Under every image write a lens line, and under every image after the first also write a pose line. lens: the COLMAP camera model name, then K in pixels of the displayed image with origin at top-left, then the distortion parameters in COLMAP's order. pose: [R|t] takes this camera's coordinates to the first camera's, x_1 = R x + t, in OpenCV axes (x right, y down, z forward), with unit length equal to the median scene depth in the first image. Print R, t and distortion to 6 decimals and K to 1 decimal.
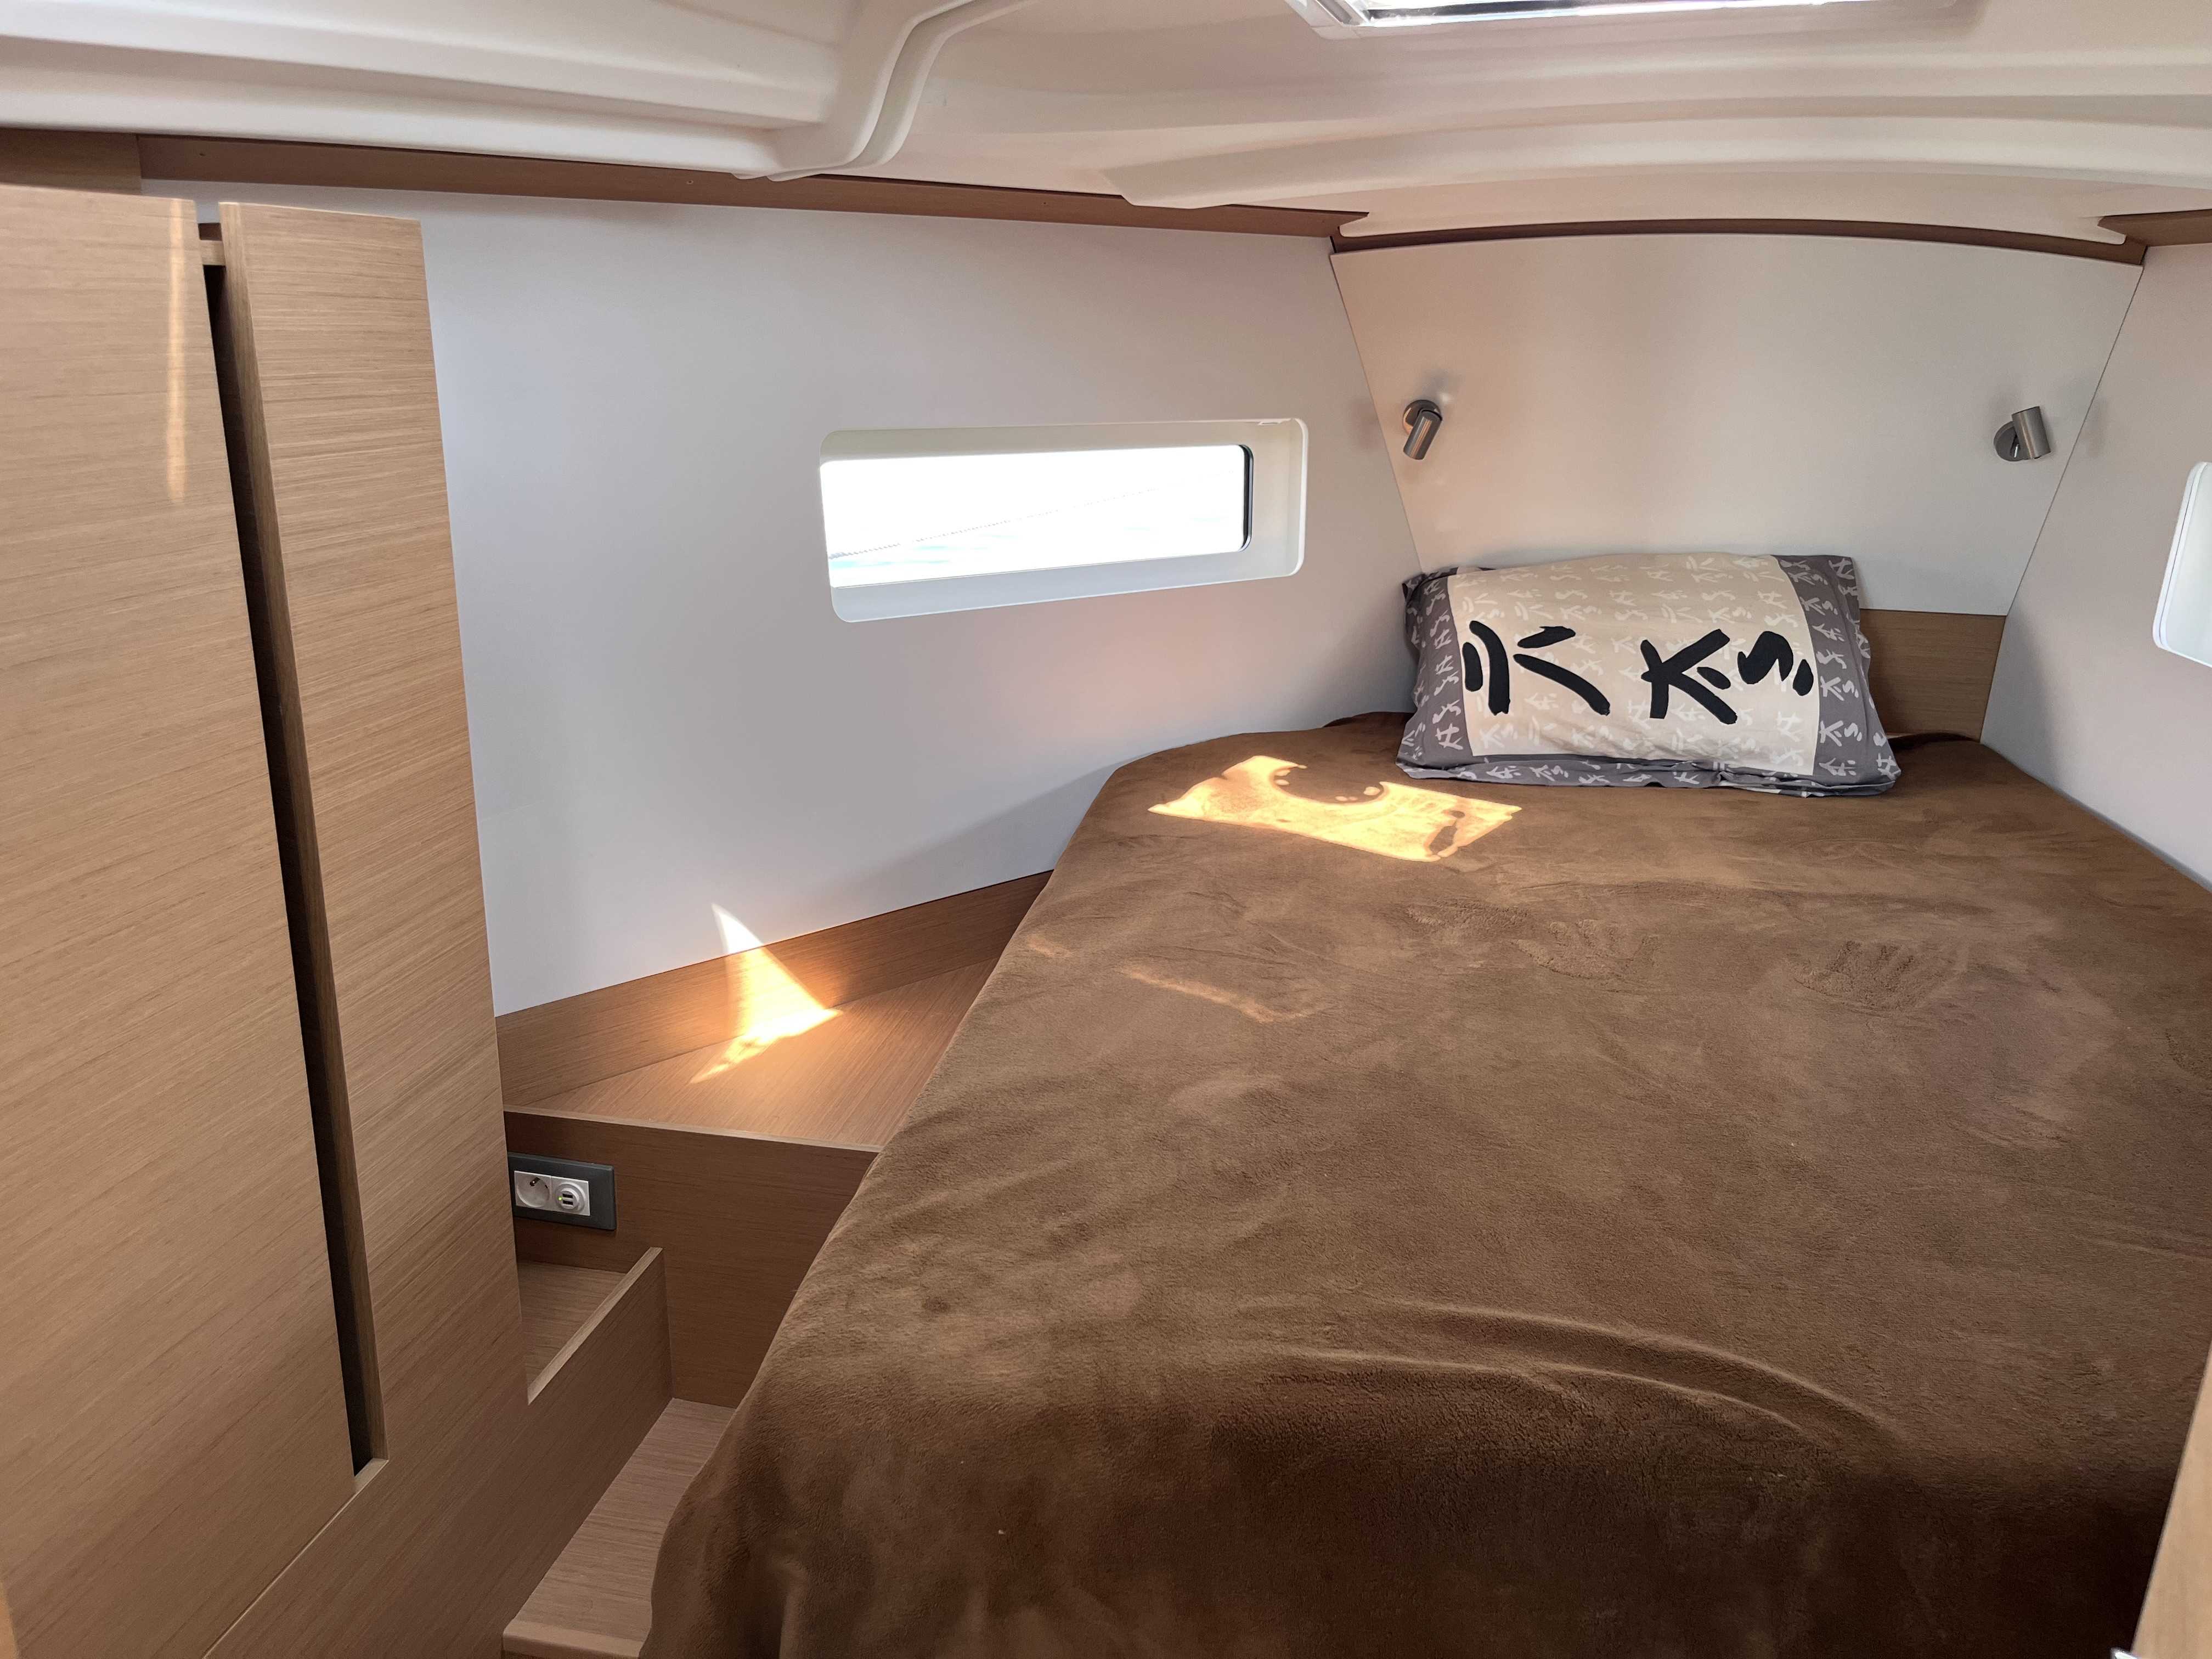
lens RADIAL K [[1666.5, 0, 1110.5], [0, 1666.5, 818.7], [0, 0, 1]] dist [0.058708, -0.085633]
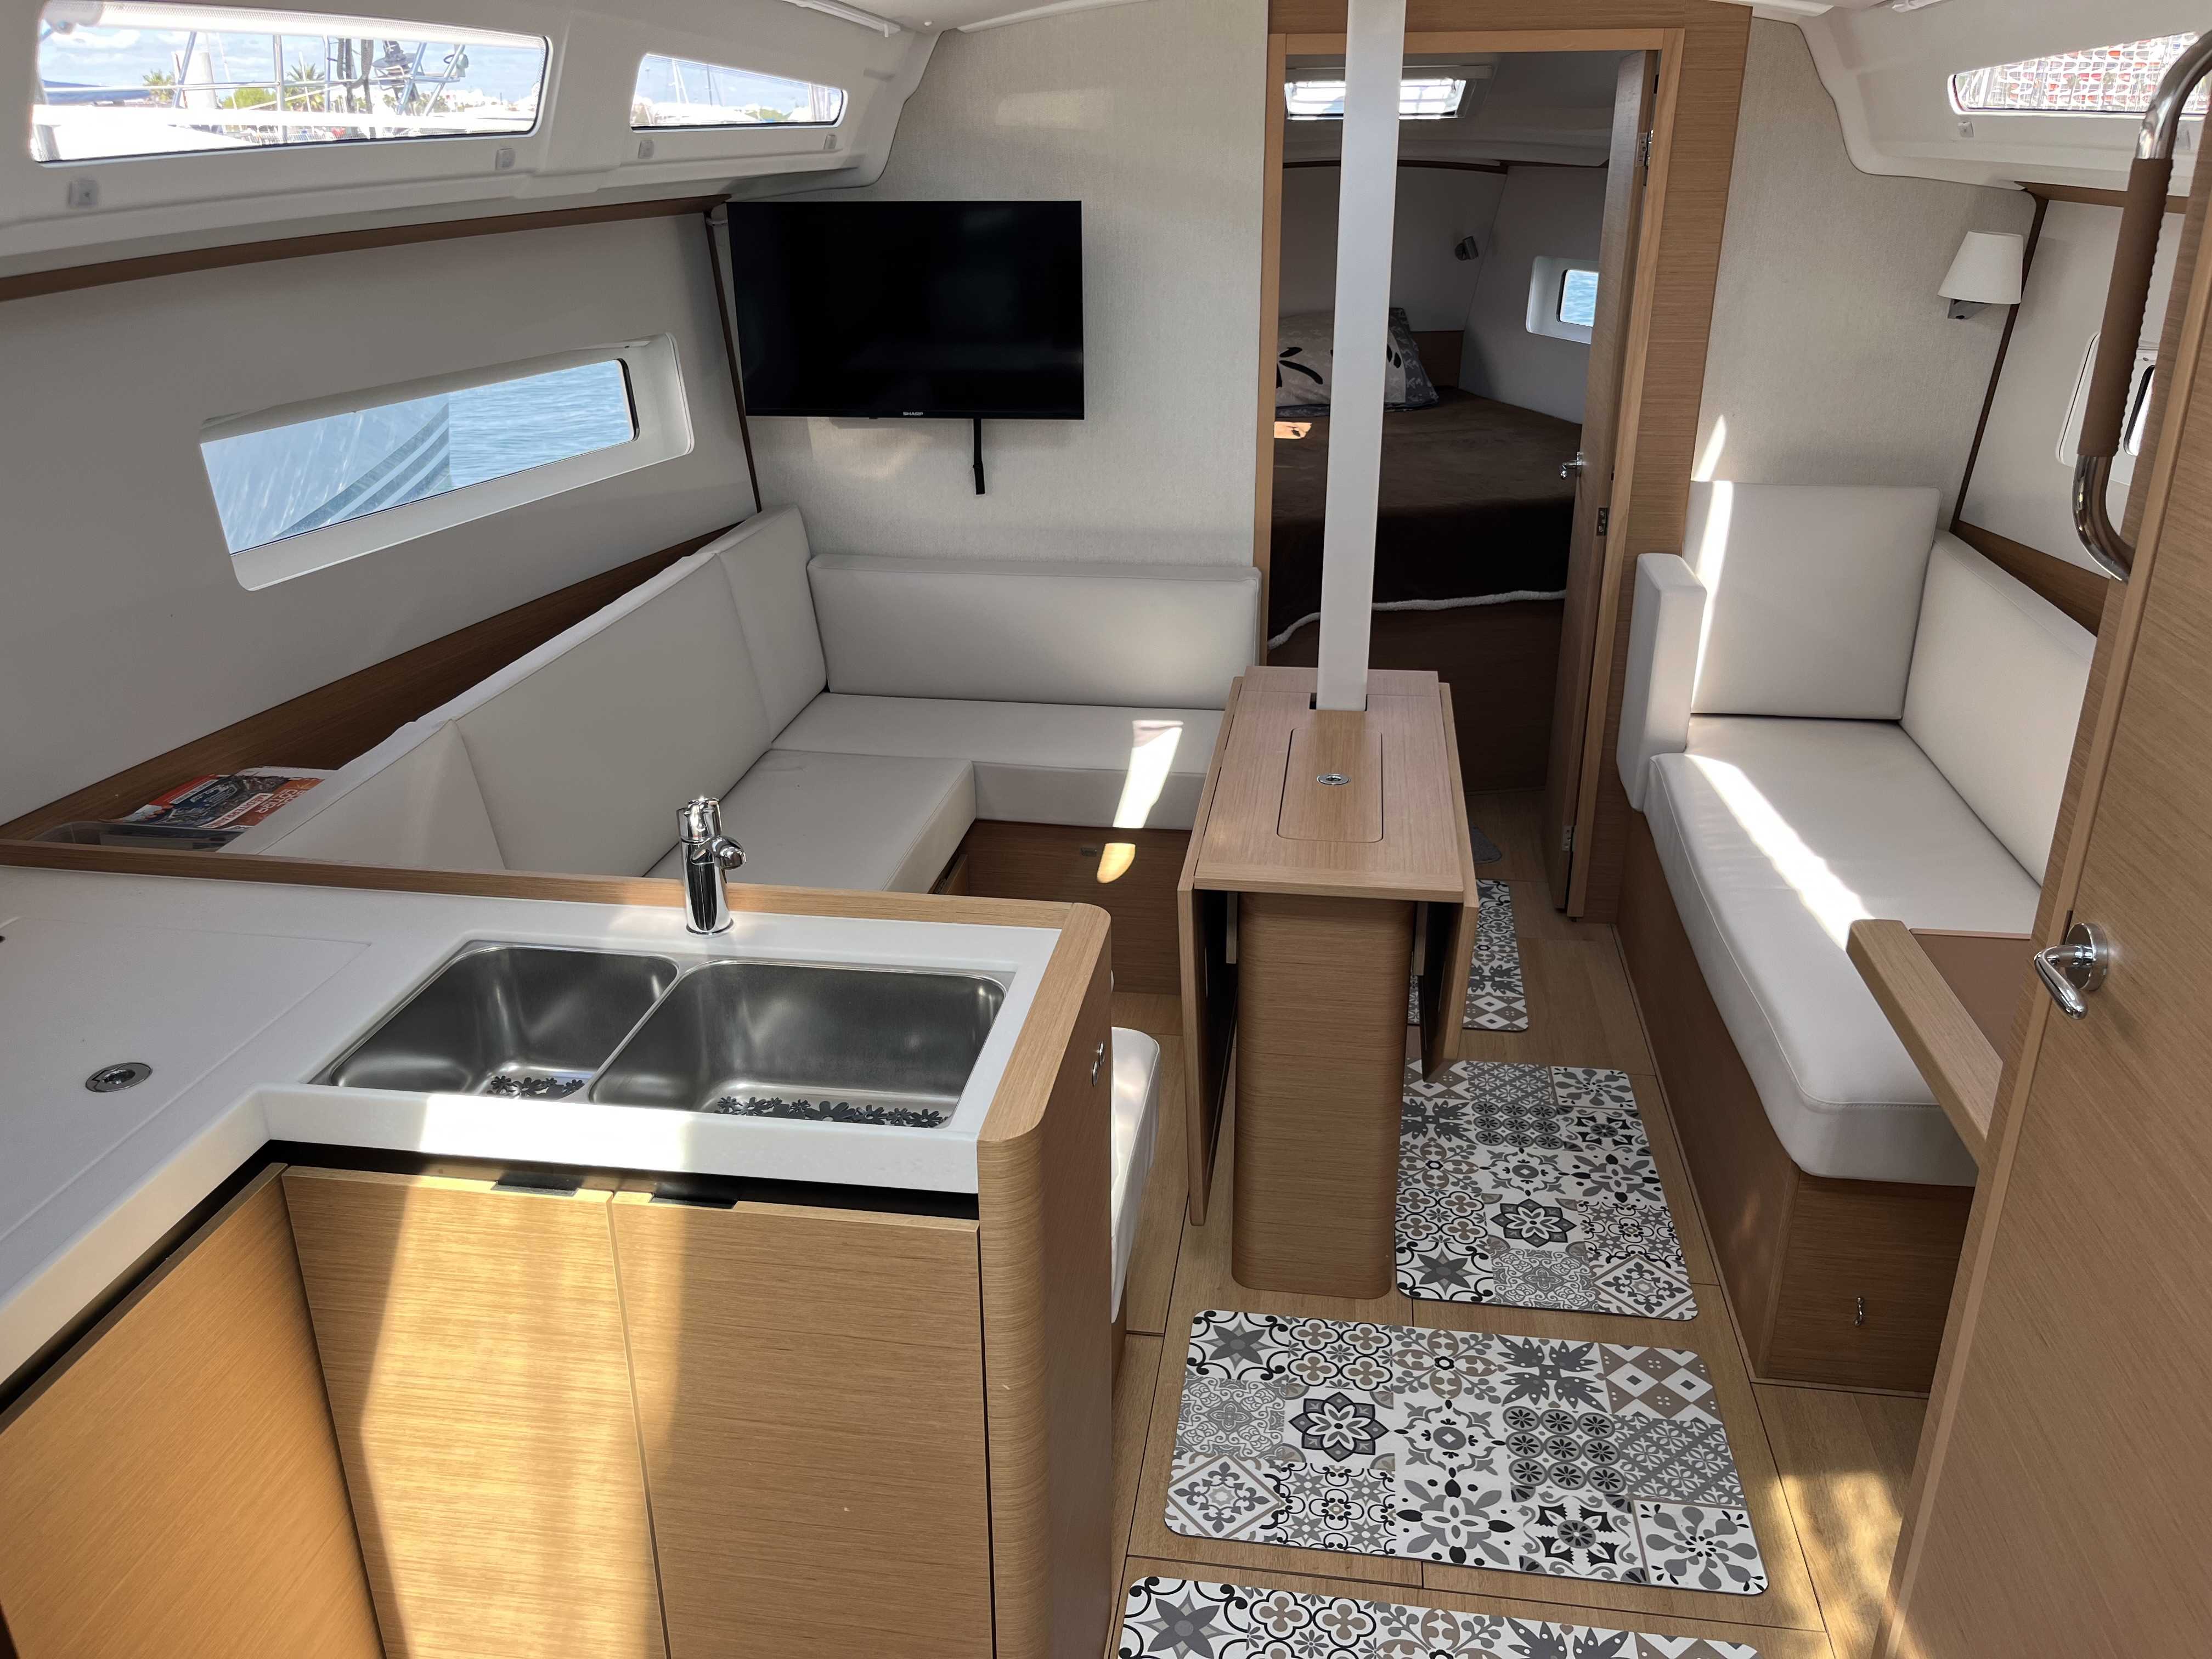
lens RADIAL K [[1666.5, 0, 1110.5], [0, 1666.5, 818.7], [0, 0, 1]] dist [0.058708, -0.085633]
pose [[0.932359, -0.164126, 0.322132, -0.782754], [0.136865, 0.984935, 0.105690, 0.234742], [-0.334626, -0.054453, 0.940777, -1.045210]]
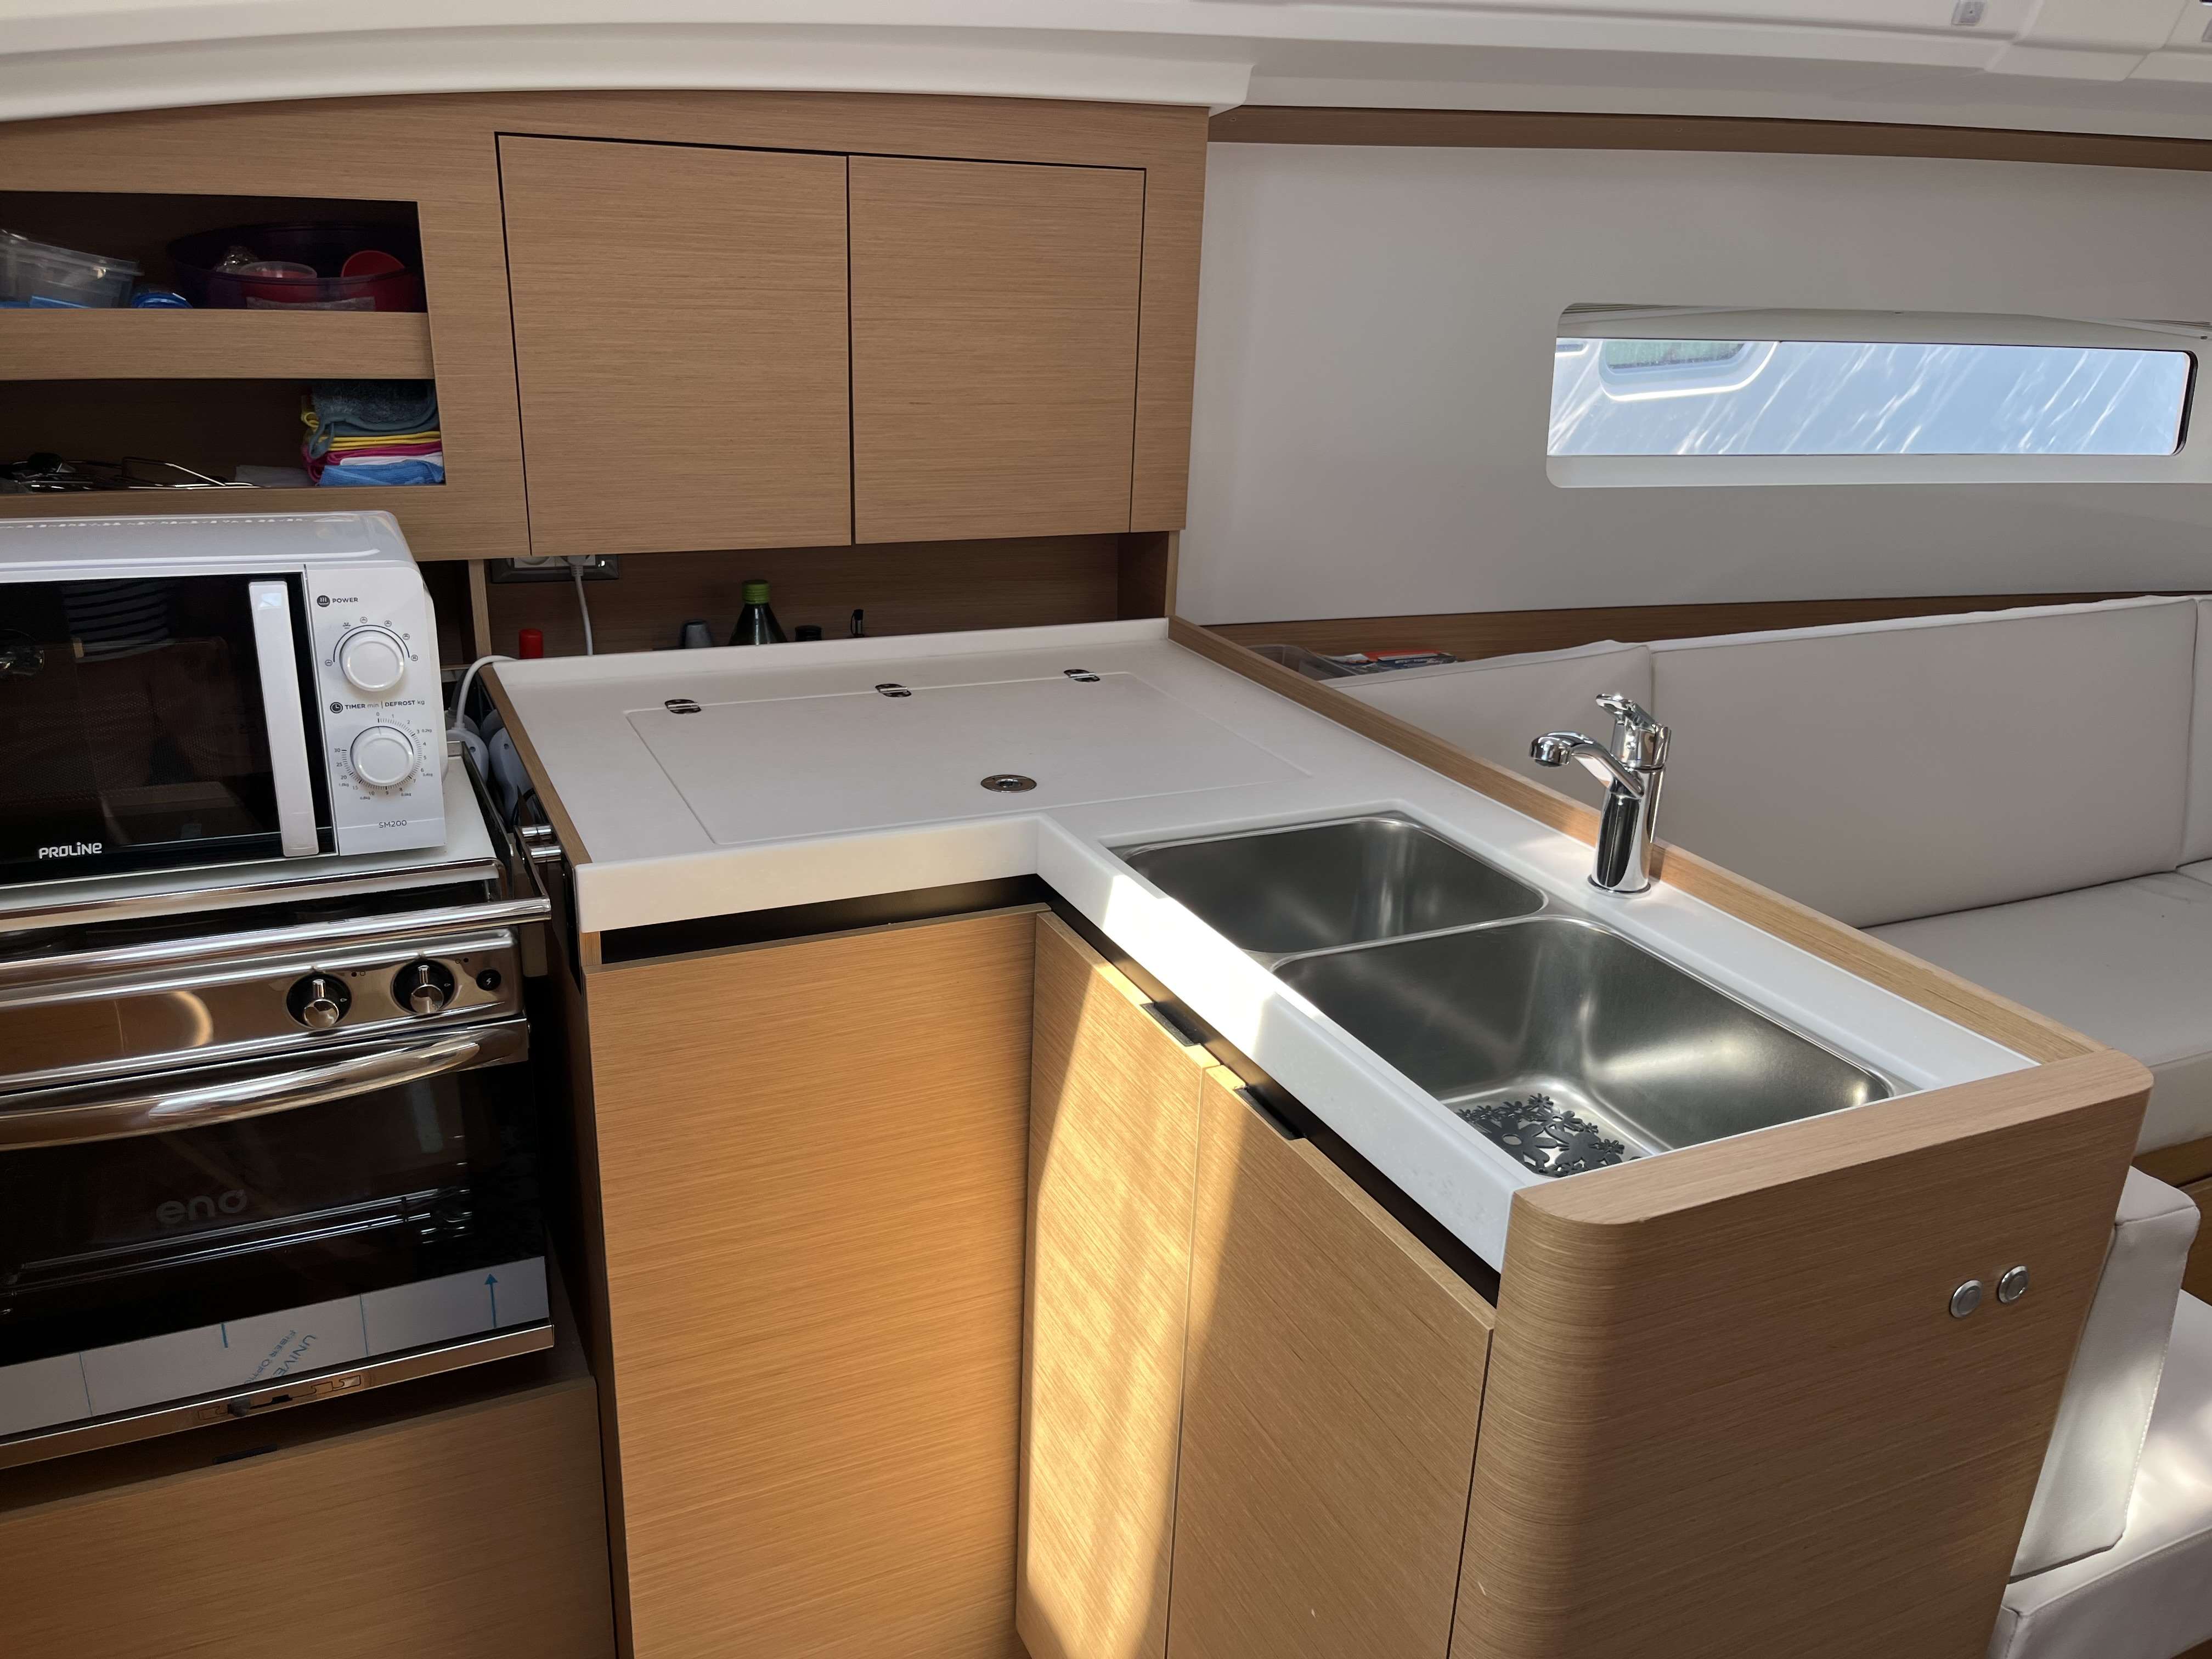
lens RADIAL K [[1664.3, 0, 1111.8], [0, 1664.3, 883.2], [0, 0, 1]] dist [0.041174, -0.079104]
pose [[0.812654, 0.208717, -0.544087, -0.576170], [-0.179832, 0.977911, 0.106537, 0.296142], [0.554305, 0.011267, 0.832237, -0.884696]]
